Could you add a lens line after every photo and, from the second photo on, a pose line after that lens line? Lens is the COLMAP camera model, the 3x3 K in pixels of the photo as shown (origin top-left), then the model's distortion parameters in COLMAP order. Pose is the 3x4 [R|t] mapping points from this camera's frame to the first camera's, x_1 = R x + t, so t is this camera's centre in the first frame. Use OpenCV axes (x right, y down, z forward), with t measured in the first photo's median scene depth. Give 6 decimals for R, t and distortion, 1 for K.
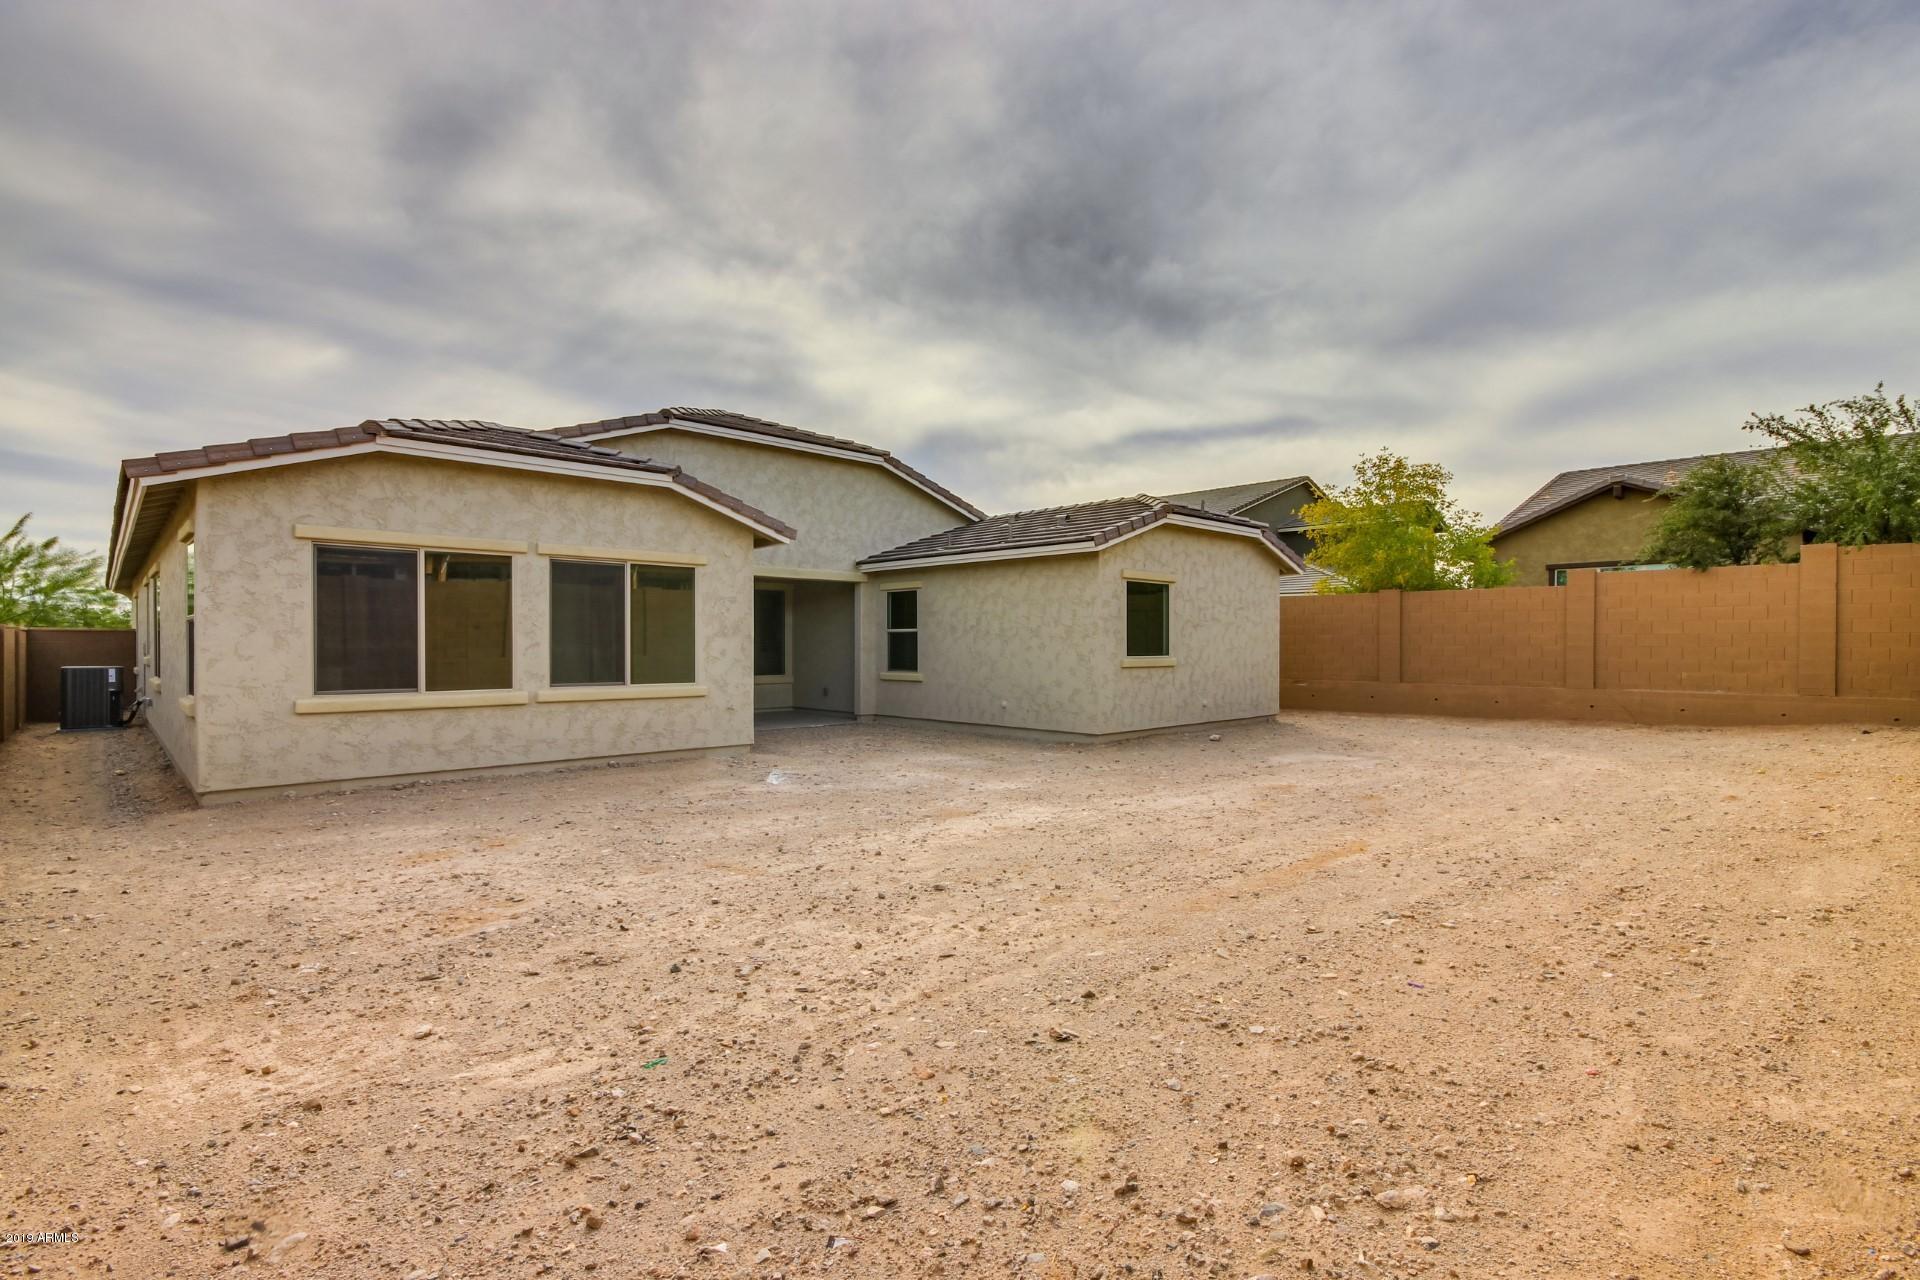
lens RADIAL K [[952.3, 0, 968.9], [0, 952.3, 632.8], [0, 0, 1]] dist [0.014927, -0.000115]
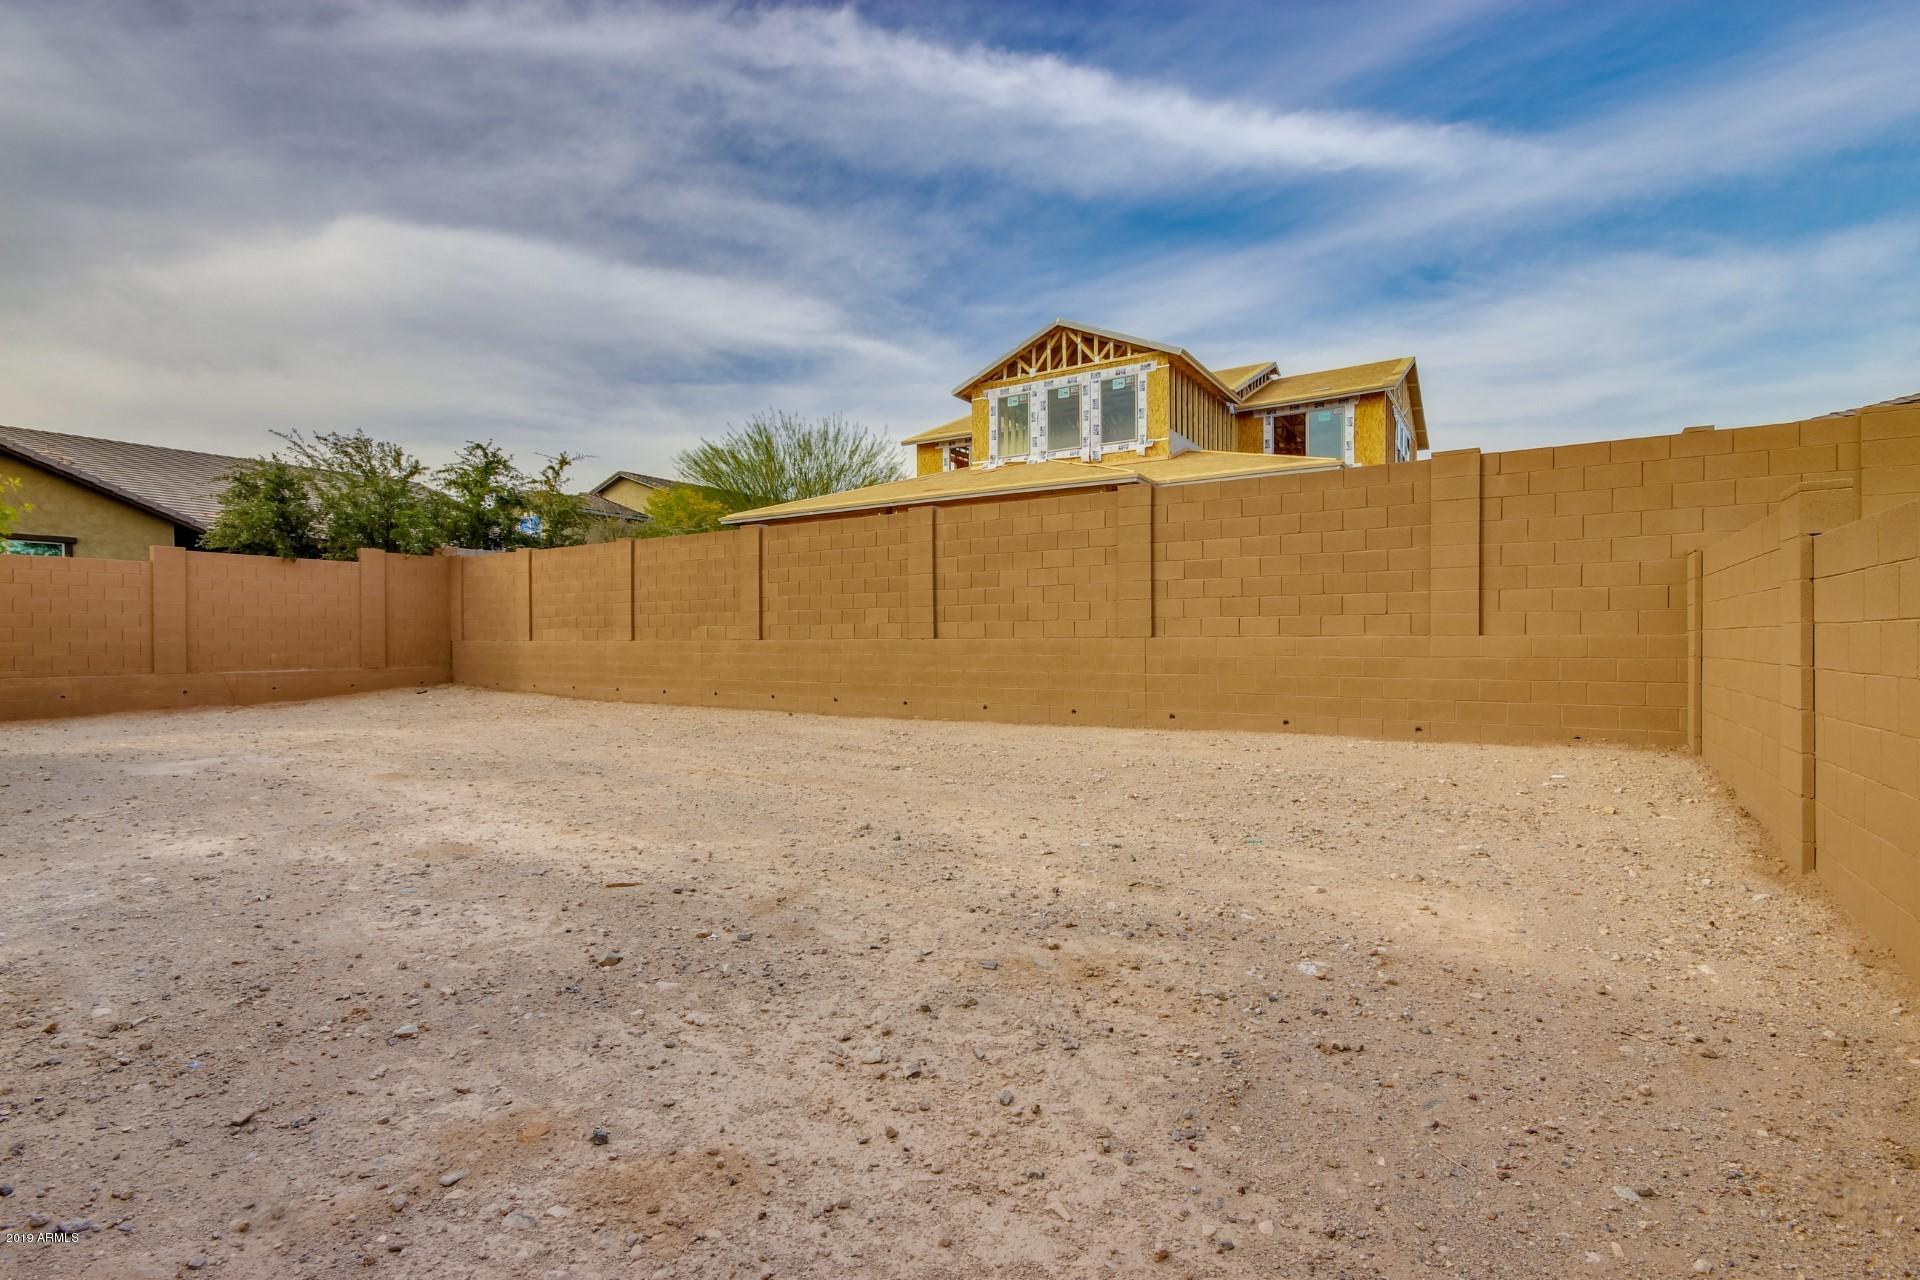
lens RADIAL K [[952.3, 0, 968.9], [0, 952.3, 632.8], [0, 0, 1]] dist [0.014927, -0.000115]
pose [[-0.289121, 0.011260, 0.957226, -0.531785], [-0.003570, 0.999911, -0.012841, 0.030395], [-0.957286, -0.007130, -0.289055, 0.585314]]
